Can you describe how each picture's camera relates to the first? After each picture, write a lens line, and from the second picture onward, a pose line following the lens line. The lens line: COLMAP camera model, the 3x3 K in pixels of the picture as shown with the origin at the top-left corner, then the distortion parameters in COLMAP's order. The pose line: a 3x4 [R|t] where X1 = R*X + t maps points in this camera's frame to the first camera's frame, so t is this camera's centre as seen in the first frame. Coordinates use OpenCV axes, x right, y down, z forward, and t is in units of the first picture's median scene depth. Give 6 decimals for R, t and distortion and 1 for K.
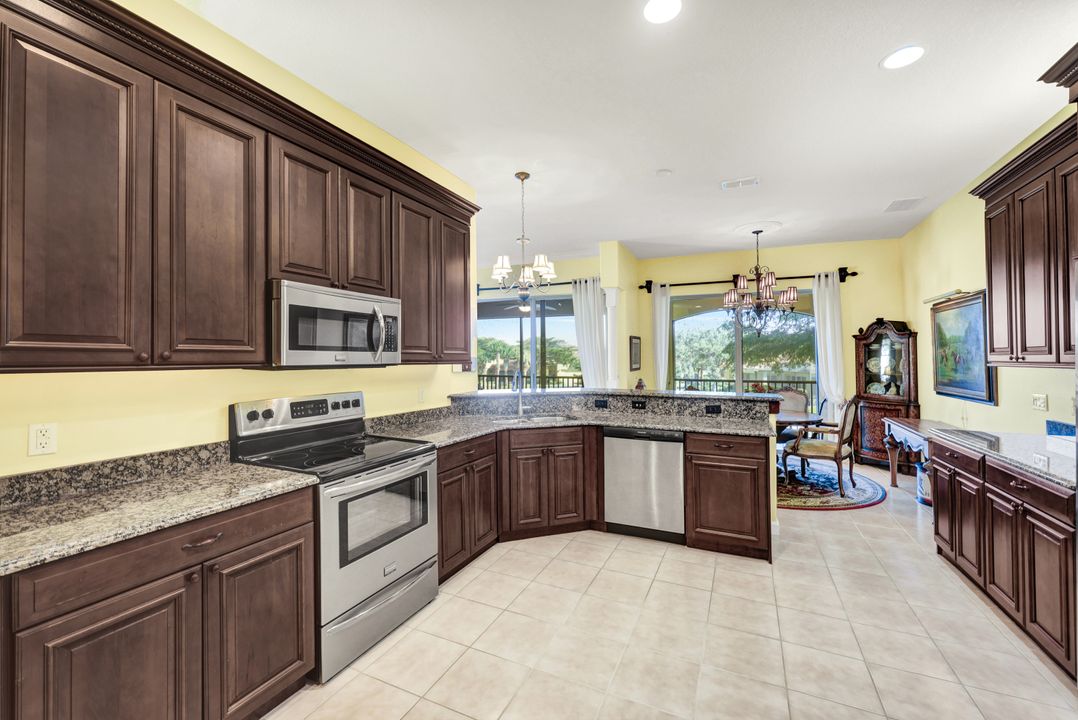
lens RADIAL K [[432.9, 0, 538.0], [0, 432.9, 356.2], [0, 0, 1]] dist [-0.000838, -0.000061]
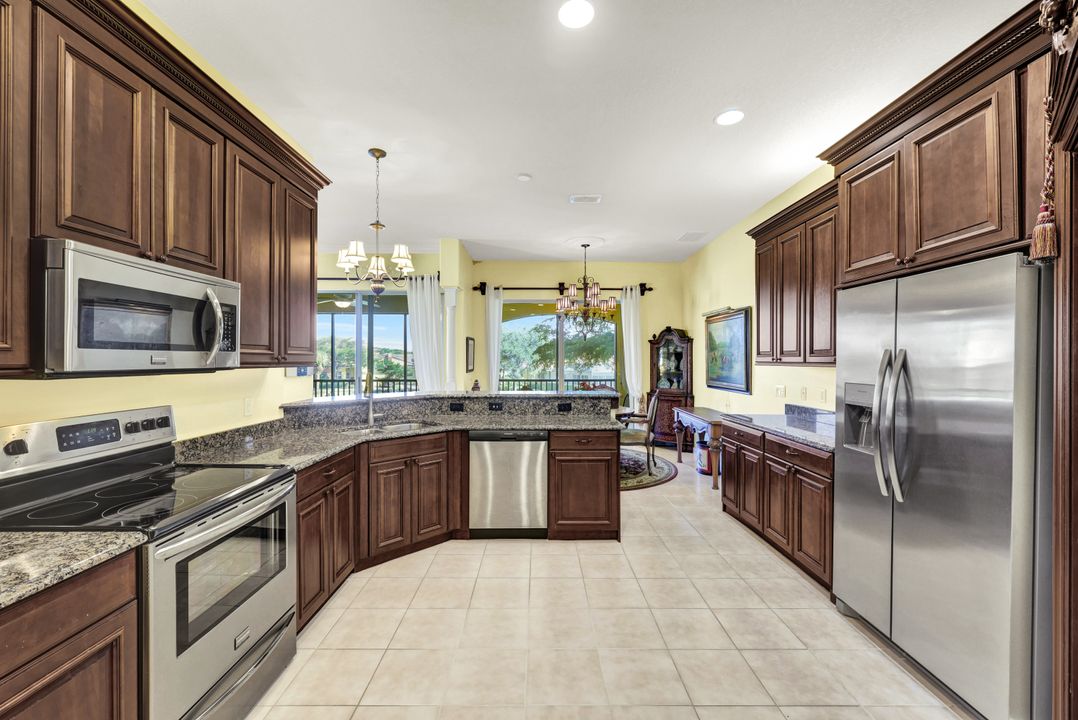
lens RADIAL K [[435.4, 0, 531.7], [0, 435.4, 359.9], [0, 0, 1]] dist [-0.001488, 0.000035]
pose [[0.908108, -0.001642, 0.418734, -0.143260], [-0.000801, 0.999984, 0.005659, -0.000256], [-0.418736, -0.005475, 0.908091, 0.070438]]
